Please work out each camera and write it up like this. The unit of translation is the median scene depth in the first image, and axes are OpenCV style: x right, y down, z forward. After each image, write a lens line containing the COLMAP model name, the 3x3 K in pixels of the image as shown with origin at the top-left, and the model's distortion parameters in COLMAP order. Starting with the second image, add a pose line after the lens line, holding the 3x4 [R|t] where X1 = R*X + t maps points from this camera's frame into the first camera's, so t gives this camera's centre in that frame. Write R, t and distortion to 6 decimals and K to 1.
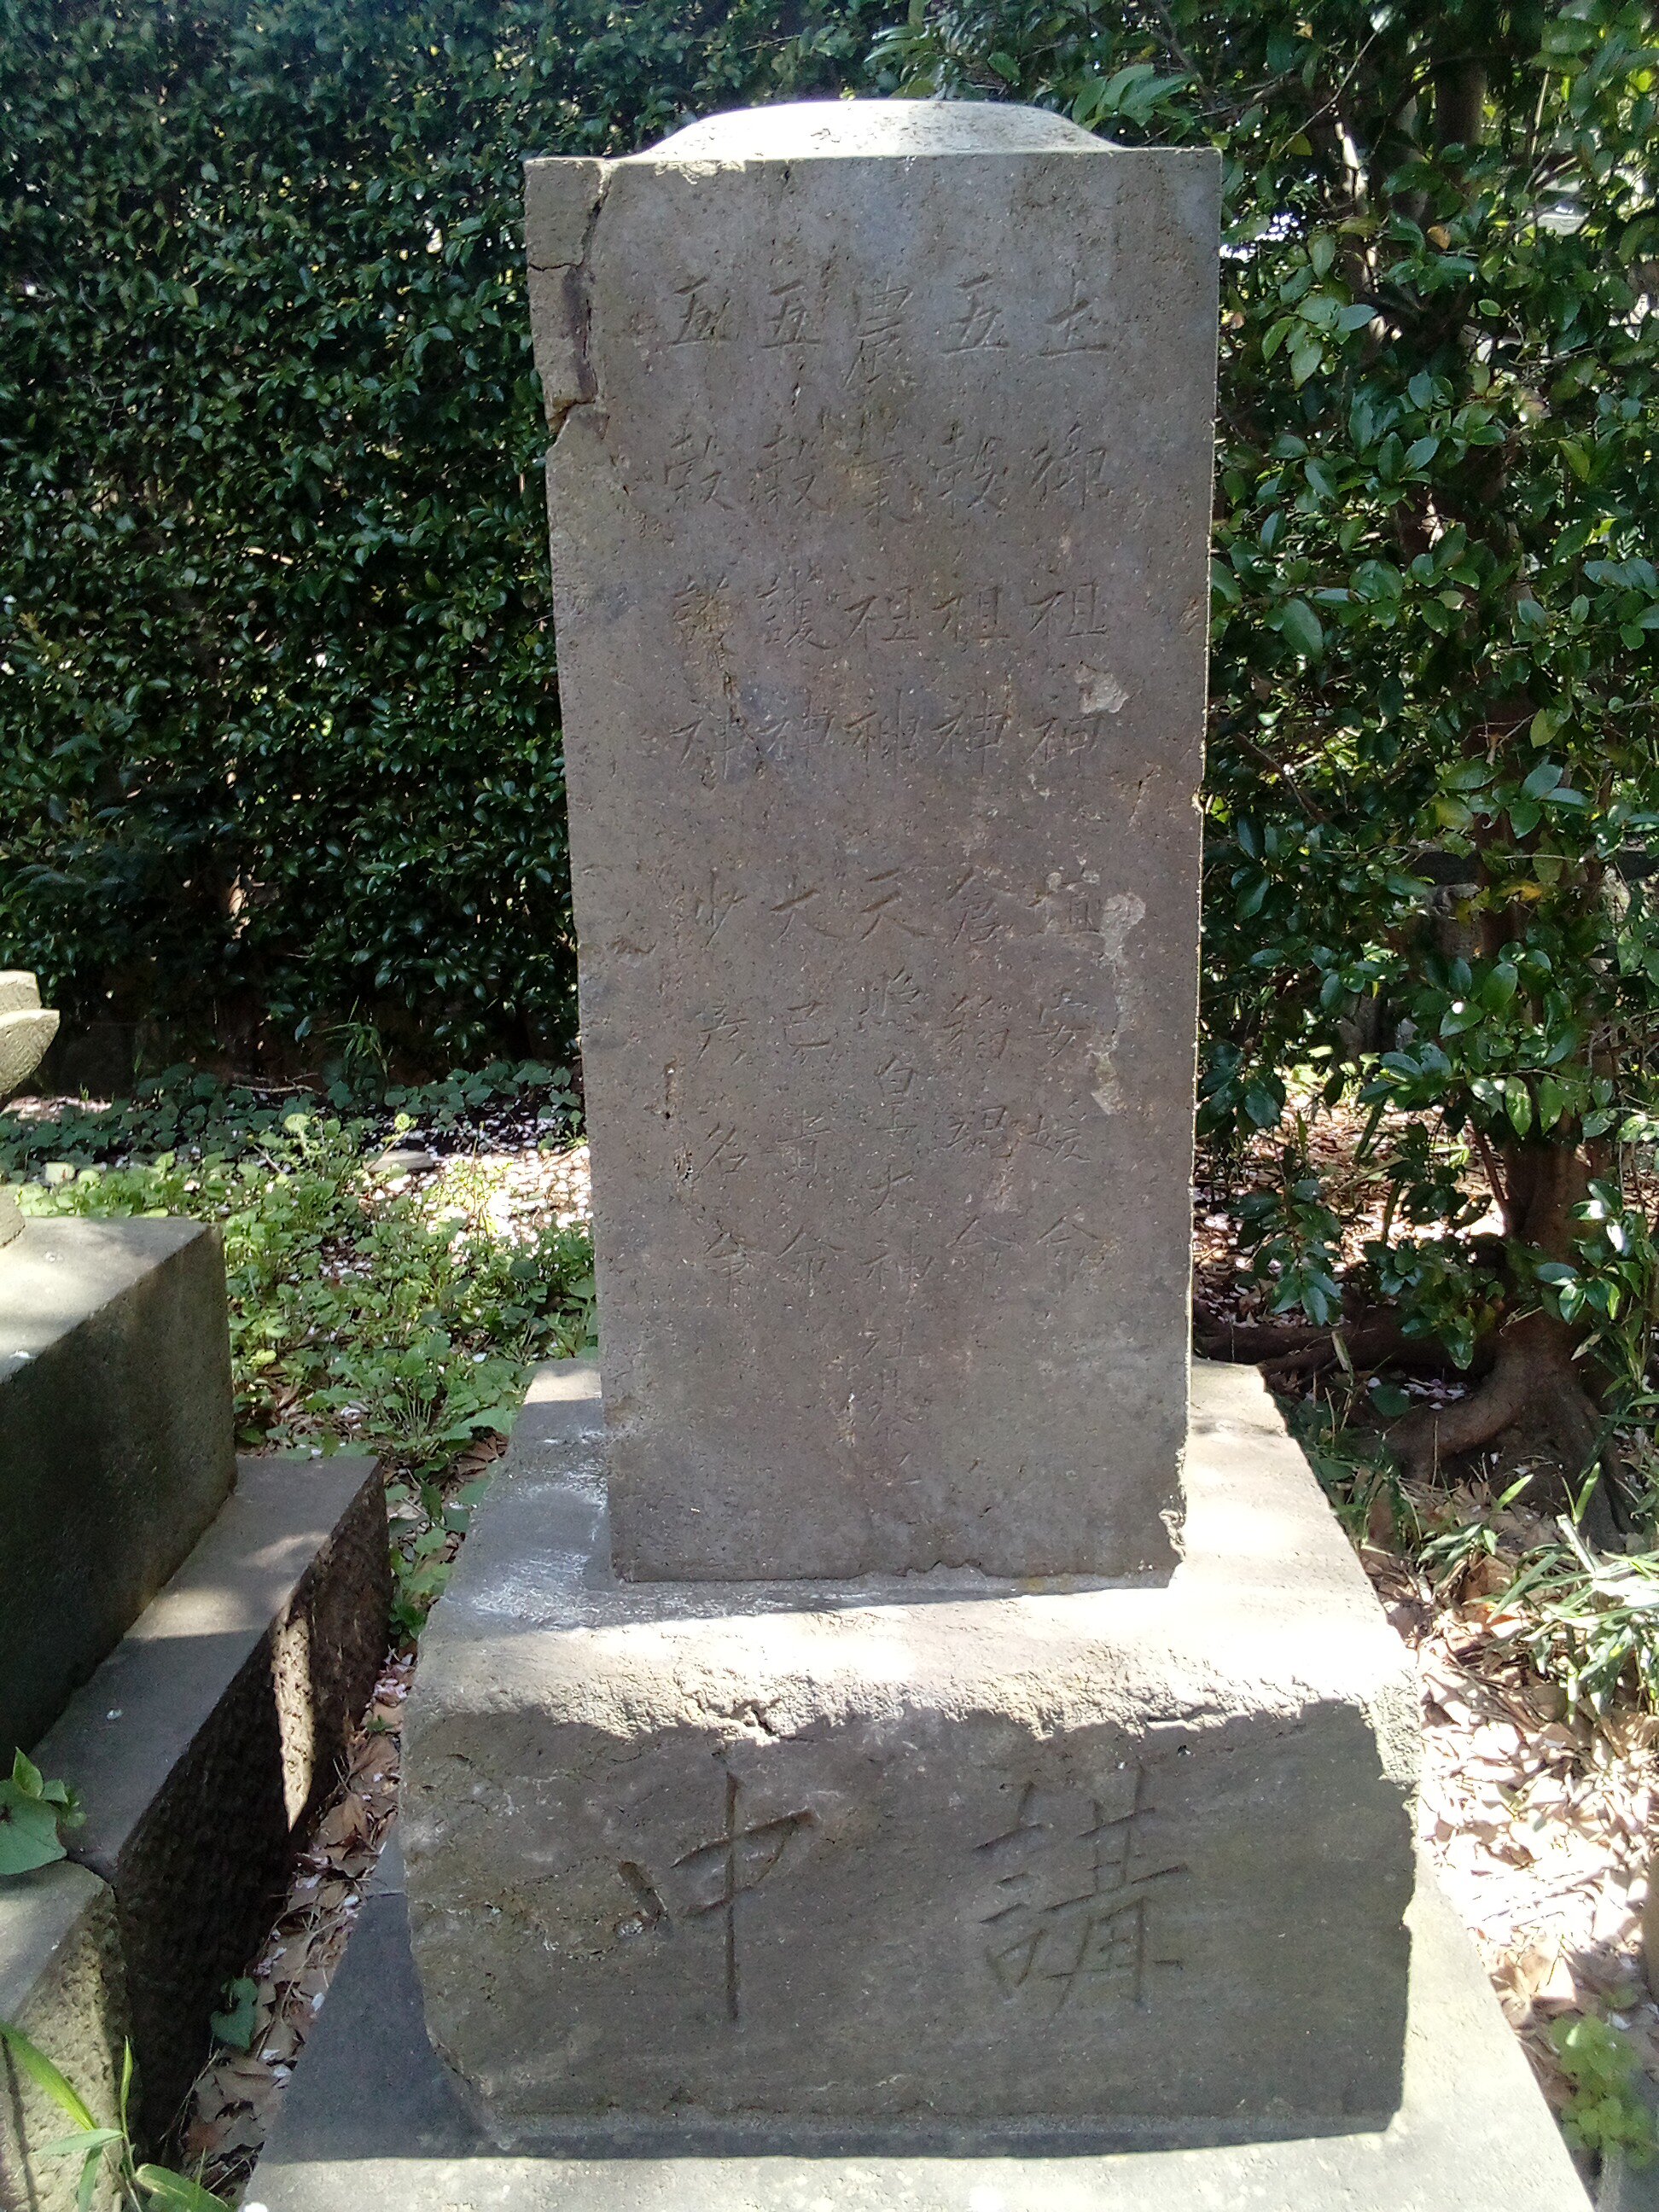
lens RADIAL K [[1766.7, 0, 857.6], [0, 1766.7, 1143.1], [0, 0, 1]] dist [0.067439, -0.108804]
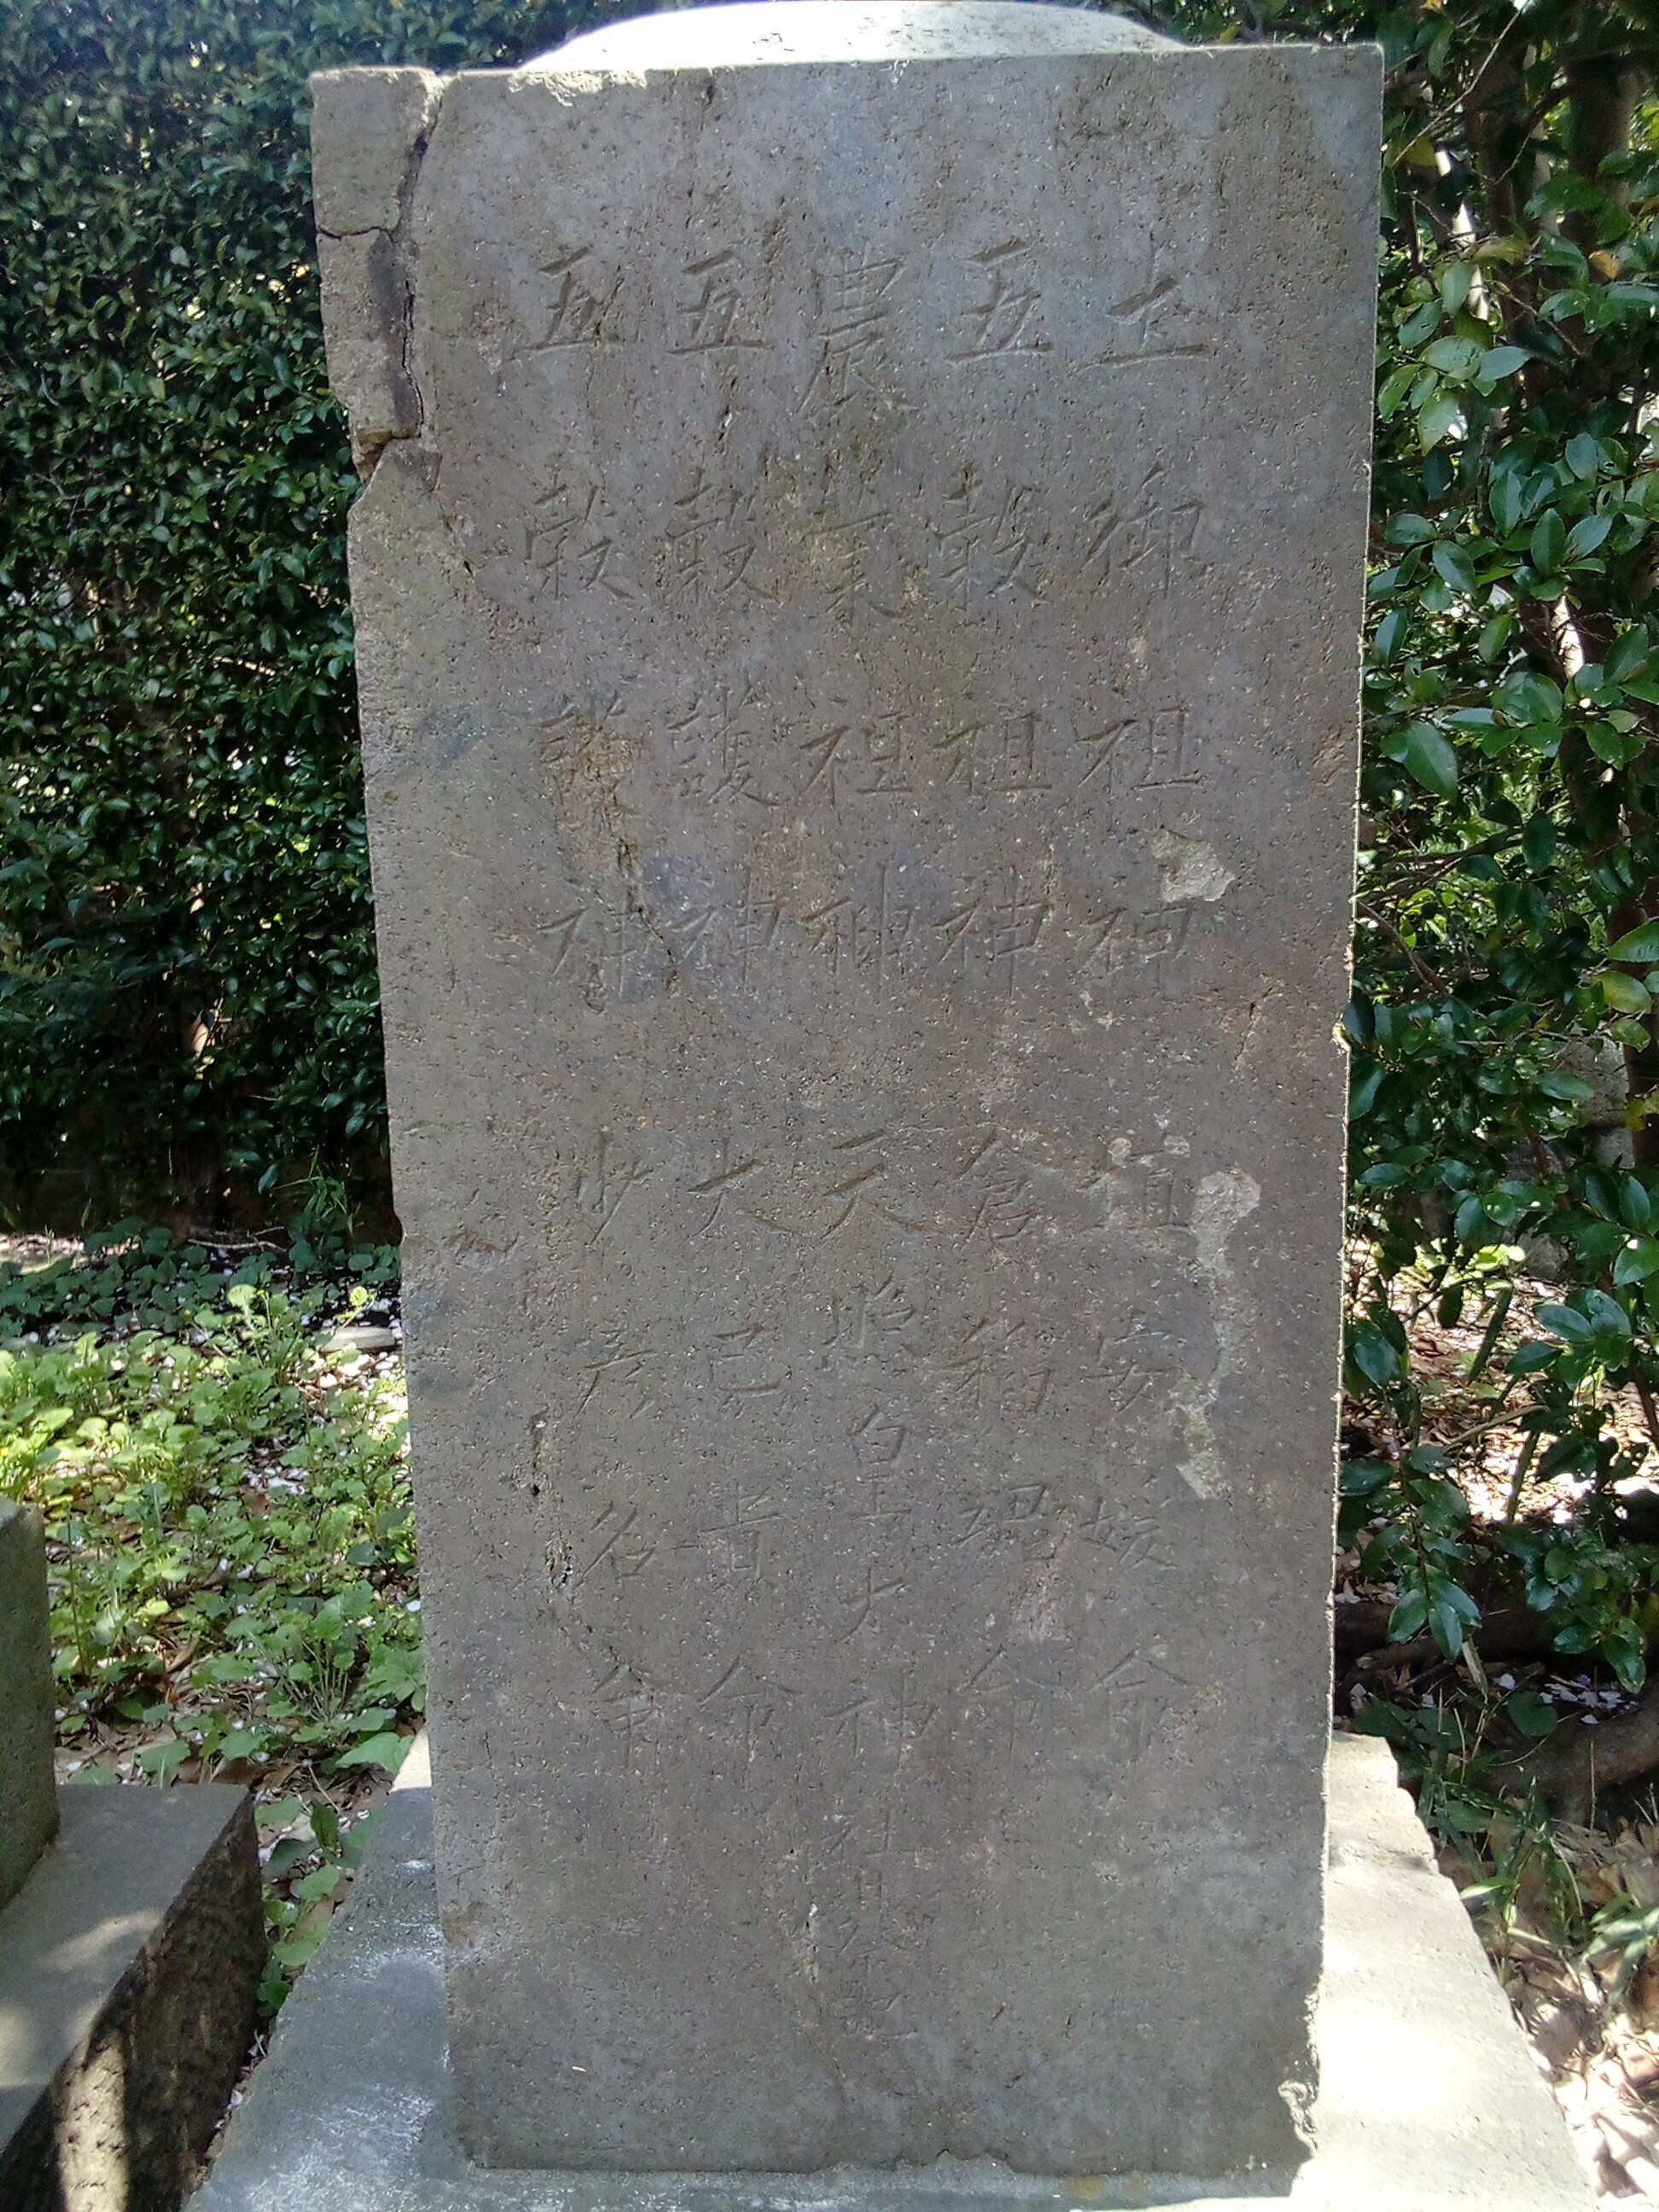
lens RADIAL K [[1766.7, 0, 857.6], [0, 1766.7, 1143.1], [0, 0, 1]] dist [0.067439, -0.108804]
pose [[0.999740, 0.006211, -0.021956, 0.026346], [-0.007449, 0.998361, -0.056751, -0.105674], [0.021567, 0.056899, 0.998147, 0.320289]]
